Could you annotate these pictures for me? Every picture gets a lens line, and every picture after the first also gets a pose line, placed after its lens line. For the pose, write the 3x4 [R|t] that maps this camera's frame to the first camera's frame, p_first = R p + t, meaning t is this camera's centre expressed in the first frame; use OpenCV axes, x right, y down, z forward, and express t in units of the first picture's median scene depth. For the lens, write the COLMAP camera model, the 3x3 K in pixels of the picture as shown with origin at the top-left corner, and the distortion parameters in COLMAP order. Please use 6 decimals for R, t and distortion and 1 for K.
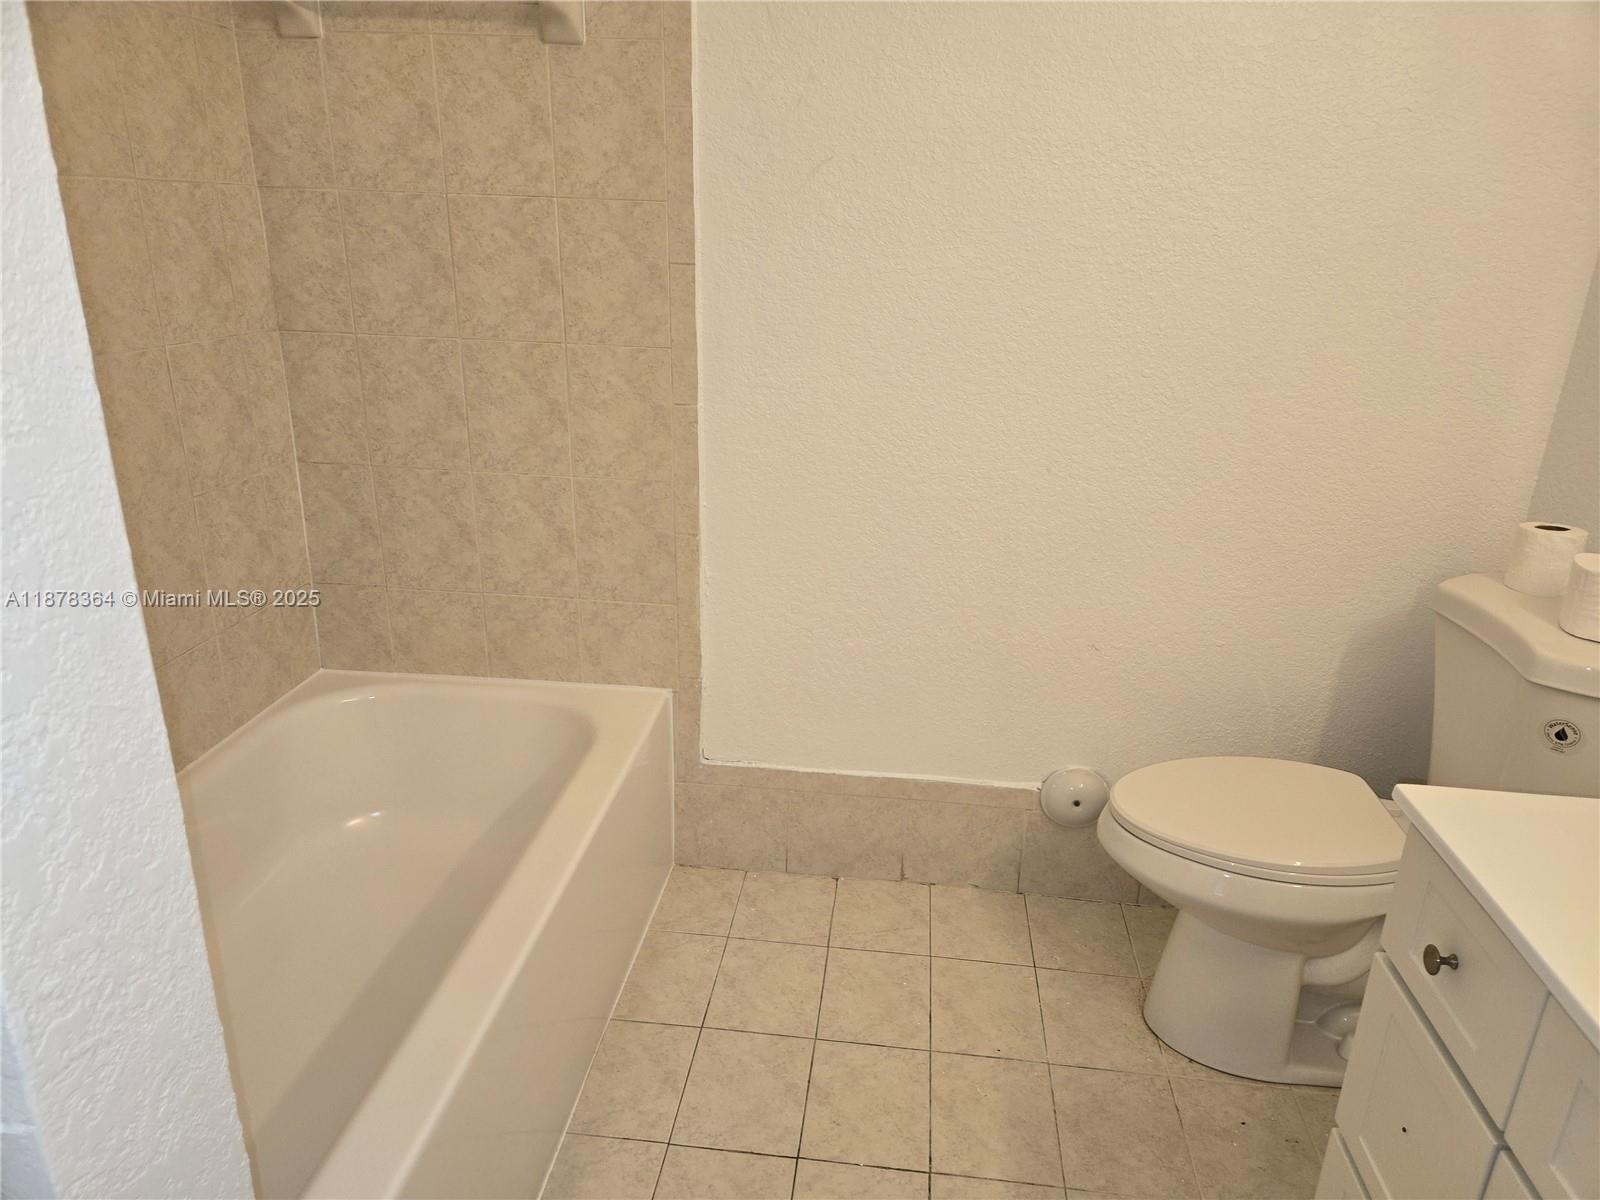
lens RADIAL K [[1079.0, 0, 820.3], [0, 1079.0, 613.9], [0, 0, 1]] dist [0.079503, -0.079195]
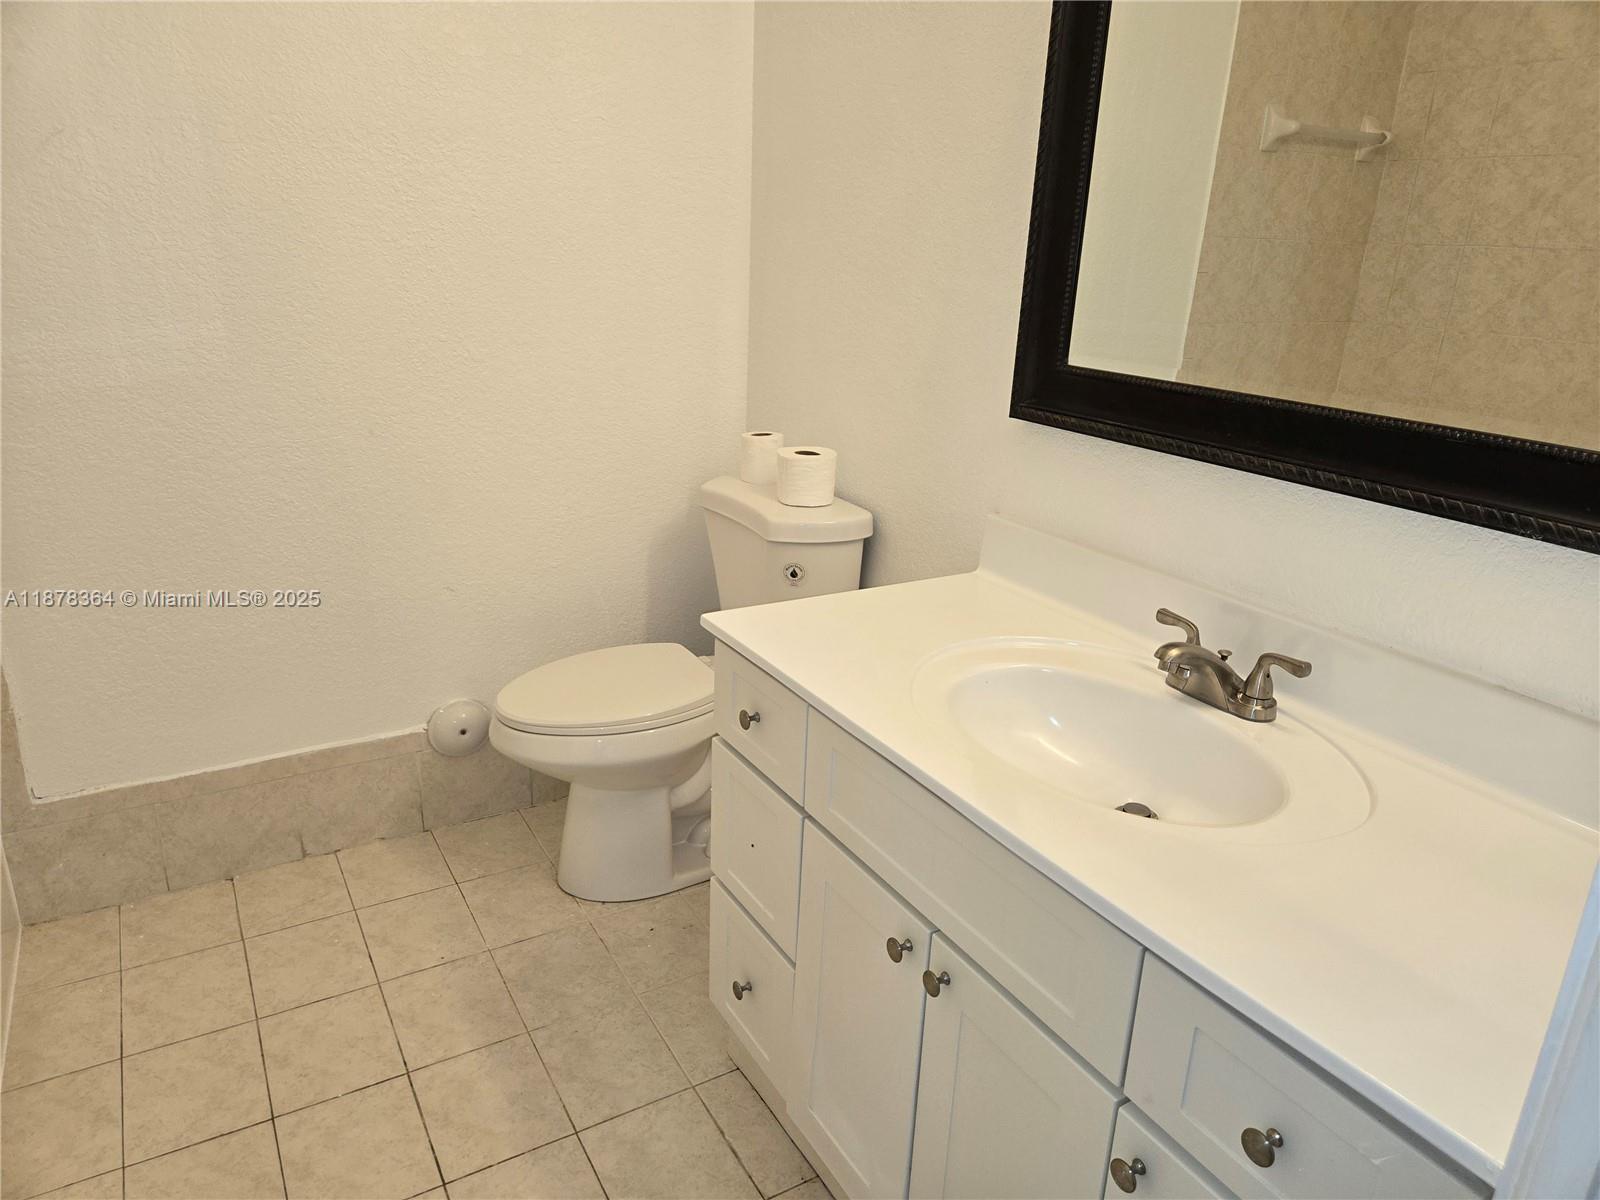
lens RADIAL K [[1079.0, 0, 820.3], [0, 1079.0, 613.9], [0, 0, 1]] dist [0.079503, -0.079195]
pose [[0.800952, -0.202903, 0.563300, -0.080607], [0.192743, 0.978123, 0.078264, 0.044725], [-0.566857, 0.045886, 0.822537, -0.137388]]
